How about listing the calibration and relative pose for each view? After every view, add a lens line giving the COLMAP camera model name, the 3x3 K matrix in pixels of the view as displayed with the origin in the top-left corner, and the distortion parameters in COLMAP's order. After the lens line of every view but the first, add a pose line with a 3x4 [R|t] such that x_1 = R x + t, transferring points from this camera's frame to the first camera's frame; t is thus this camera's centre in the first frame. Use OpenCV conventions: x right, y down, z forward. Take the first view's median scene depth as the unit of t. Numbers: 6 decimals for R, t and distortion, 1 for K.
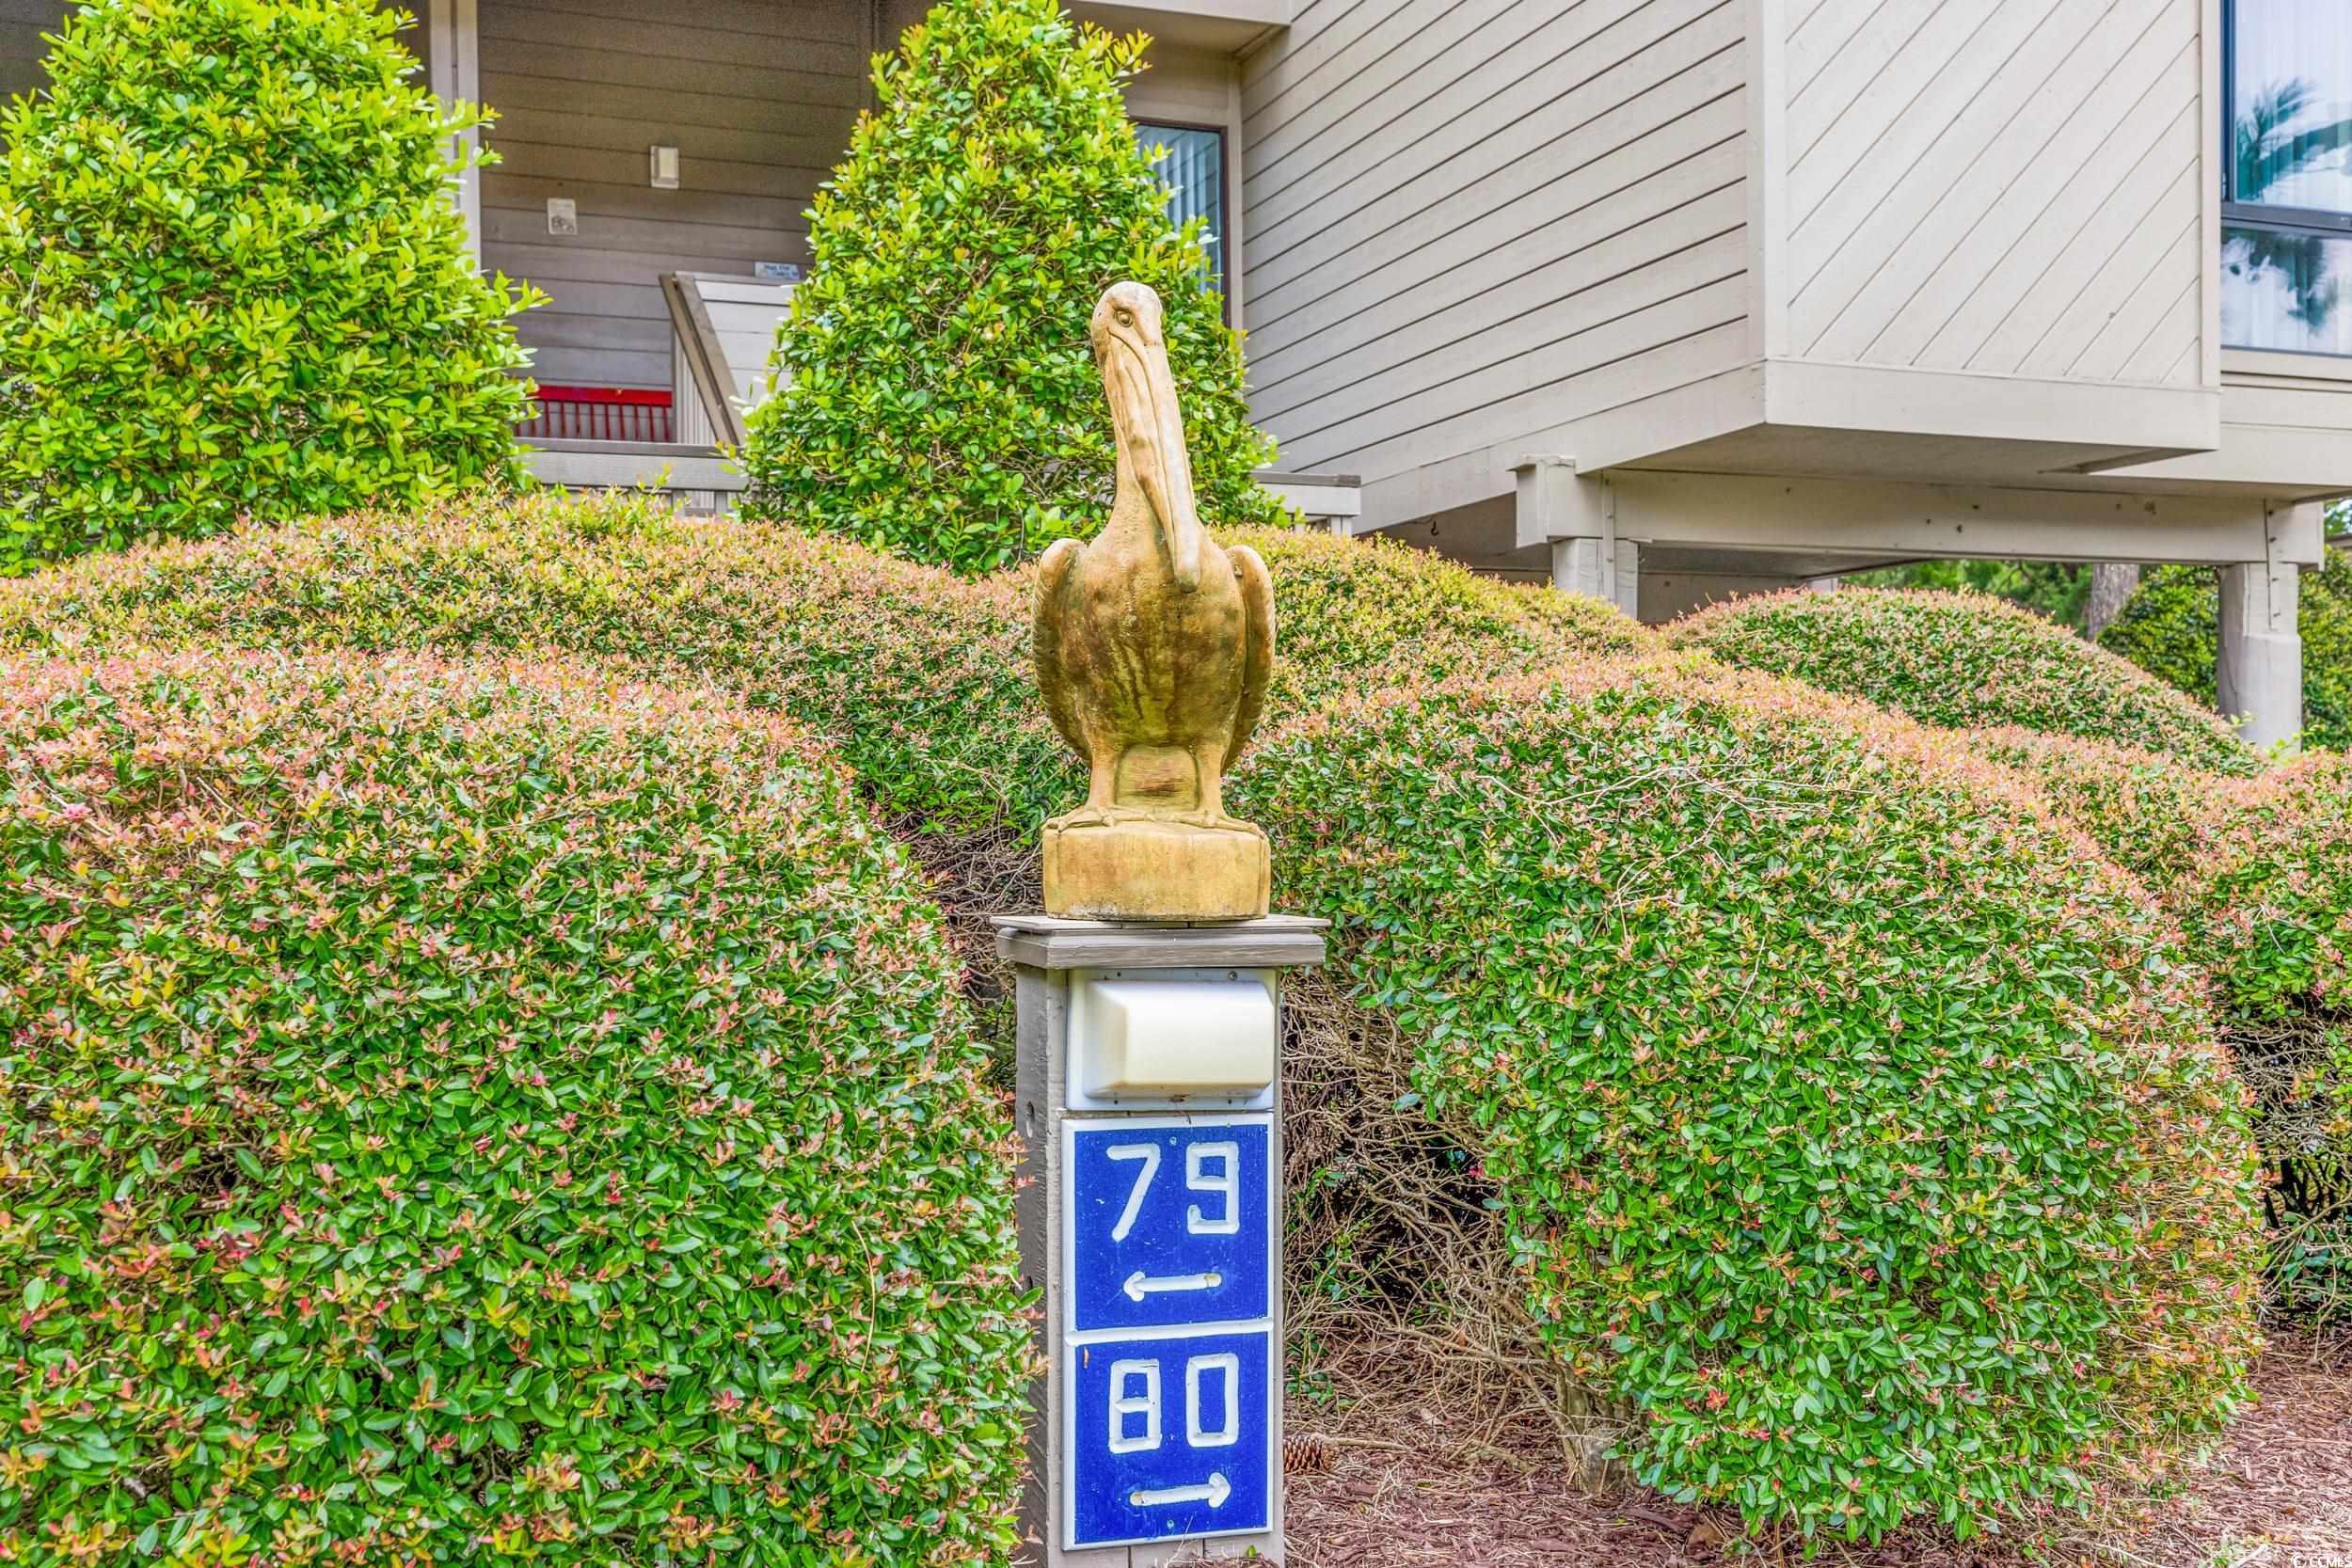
lens RADIAL K [[2485.2, 0, 1175.2], [0, 2485.2, 799.9], [0, 0, 1]] dist [0.002824, 0.000000]
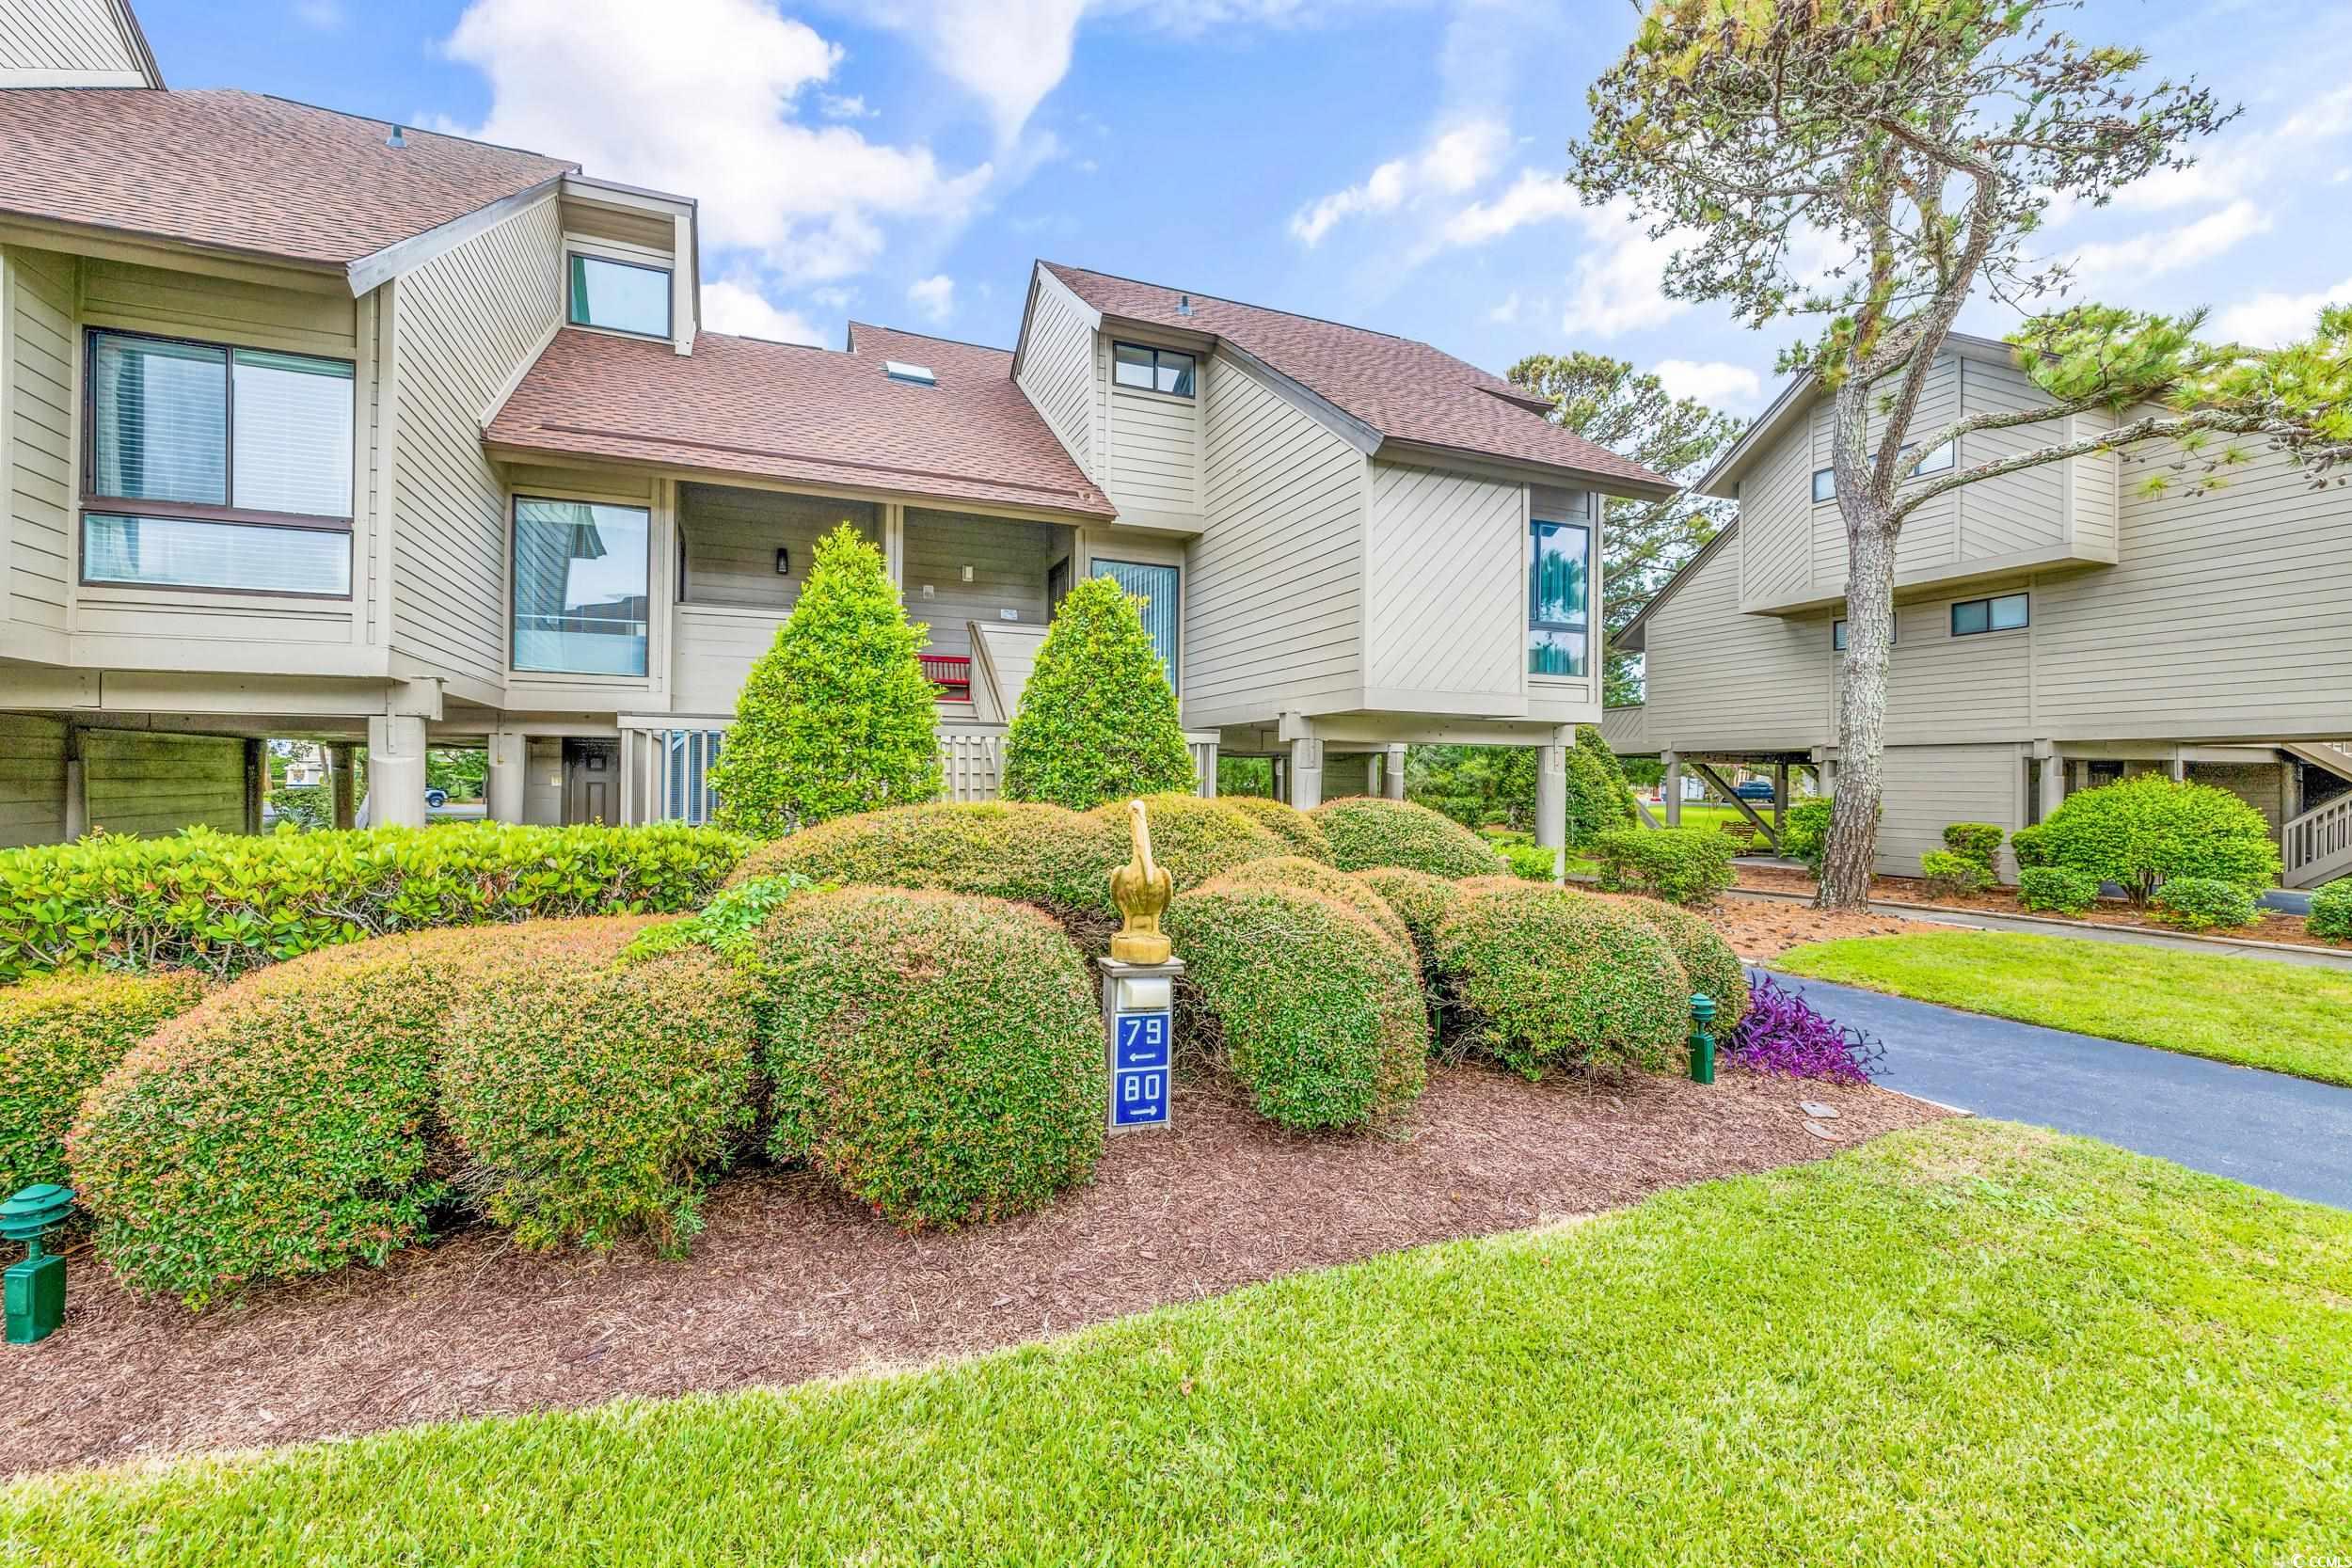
lens RADIAL K [[1012.4, 0, 1176.7], [0, 1012.4, 763.5], [0, 0, 1]] dist [0.001586, 0.000025]
pose [[0.999572, 0.022267, 0.018971, 0.011677], [-0.021829, 0.999498, -0.022982, -0.222968], [-0.019473, 0.022558, 0.999556, -0.577981]]
